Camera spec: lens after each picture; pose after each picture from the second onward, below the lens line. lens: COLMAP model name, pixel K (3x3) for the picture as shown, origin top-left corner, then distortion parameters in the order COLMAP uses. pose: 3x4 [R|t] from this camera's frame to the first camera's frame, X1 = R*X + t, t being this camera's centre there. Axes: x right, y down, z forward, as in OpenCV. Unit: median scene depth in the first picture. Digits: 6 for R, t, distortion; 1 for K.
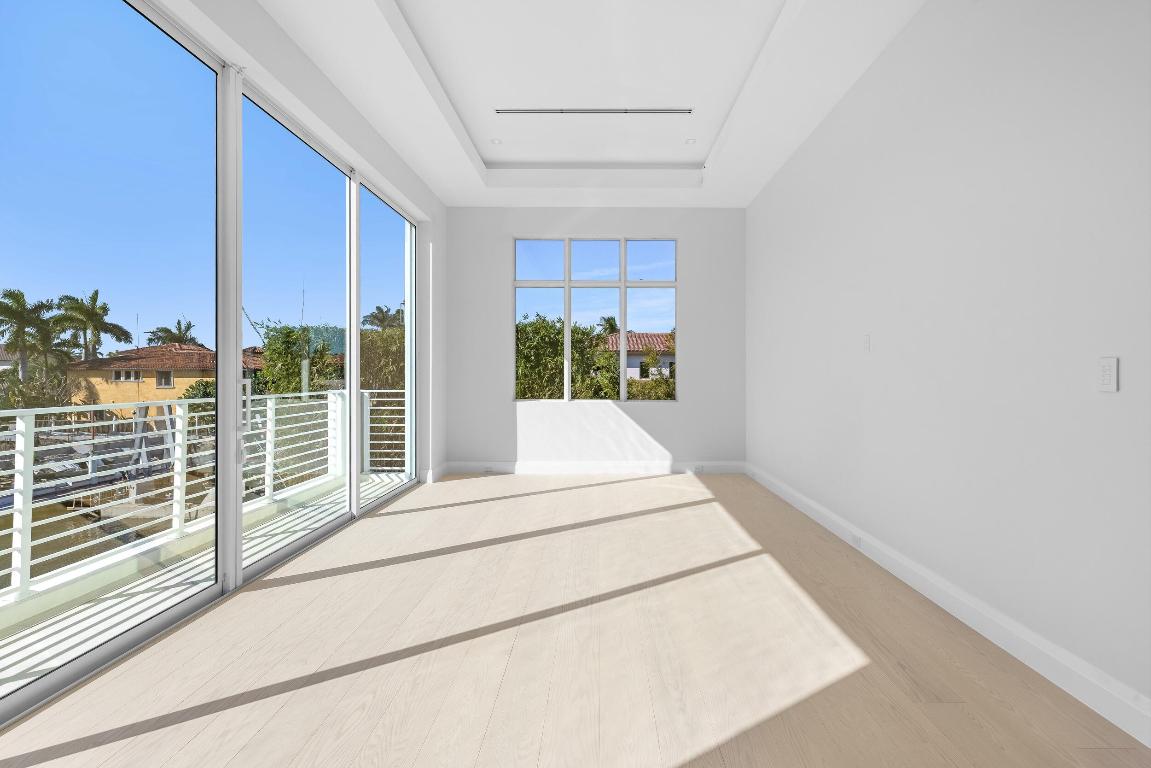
lens RADIAL K [[526.6, 0, 576.5], [0, 526.6, 377.5], [0, 0, 1]] dist [-0.001674, -0.000187]
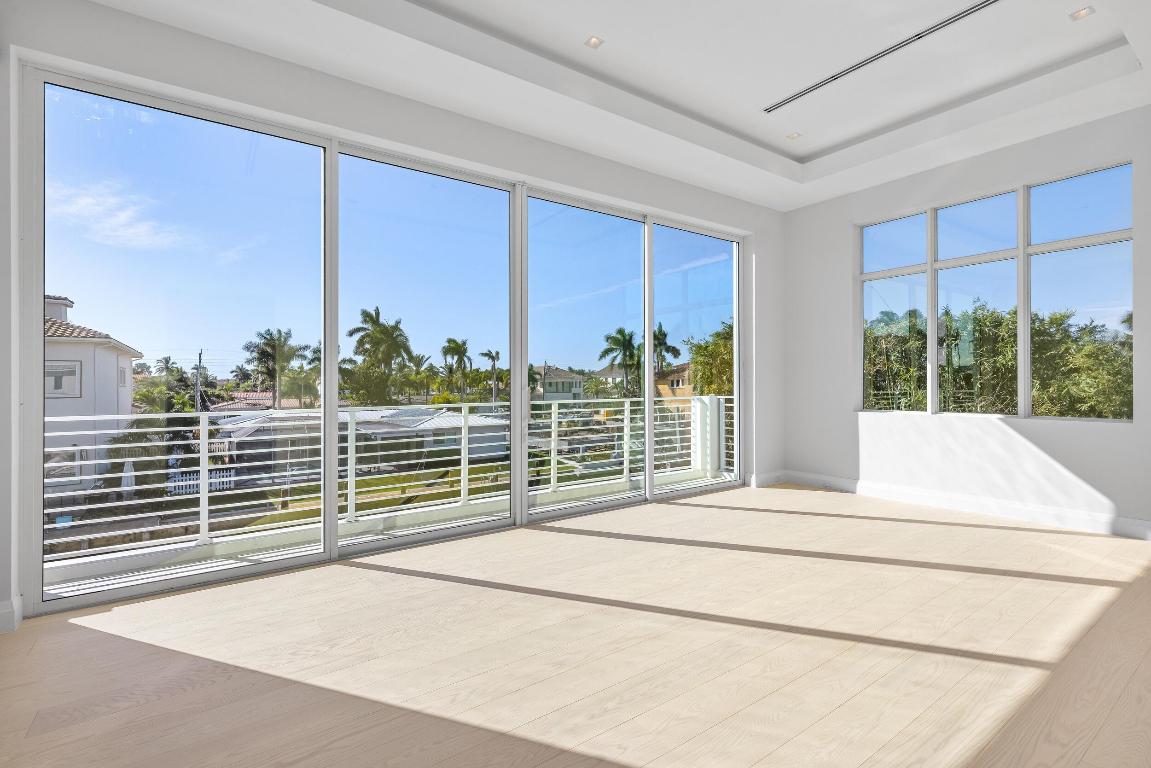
lens RADIAL K [[505.3, 0, 575.5], [0, 505.3, 384.0], [0, 0, 1]] dist [0.001280, 0.000031]
pose [[0.597824, -0.004797, -0.801613, 0.284652], [0.004218, 0.999987, -0.002838, -0.000132], [0.801616, -0.001685, 0.597836, 0.117642]]
